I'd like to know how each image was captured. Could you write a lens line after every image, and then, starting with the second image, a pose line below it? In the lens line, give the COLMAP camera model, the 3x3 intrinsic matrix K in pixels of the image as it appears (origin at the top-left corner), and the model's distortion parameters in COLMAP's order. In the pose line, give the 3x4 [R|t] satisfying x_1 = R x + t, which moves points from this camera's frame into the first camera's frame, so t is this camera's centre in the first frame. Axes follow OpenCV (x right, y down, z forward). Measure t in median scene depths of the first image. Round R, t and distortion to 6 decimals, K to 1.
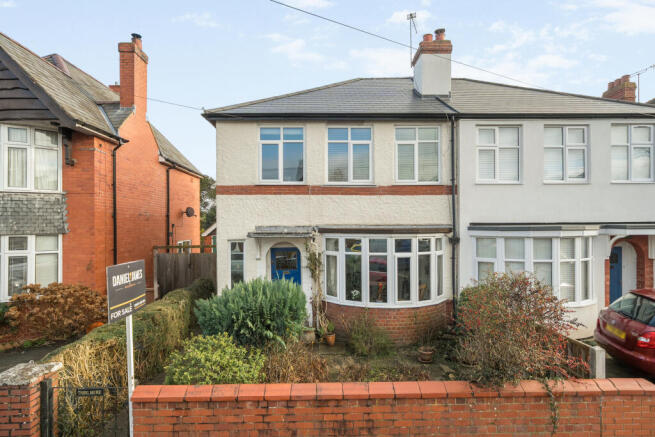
lens RADIAL K [[343.0, 0, 327.1], [0, 343.0, 220.8], [0, 0, 1]] dist [0.000464, 0.002057]
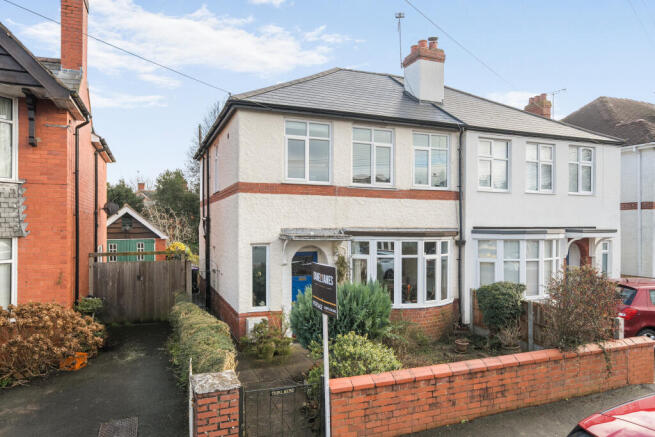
lens RADIAL K [[436.6, 0, 326.9], [0, 436.6, 221.3], [0, 0, 1]] dist [0.004607, -0.003431]
pose [[0.934519, 0.012043, 0.355709, -0.507432], [-0.013180, 0.999913, 0.000774, -0.006088], [-0.355669, -0.005412, 0.934596, -0.128402]]
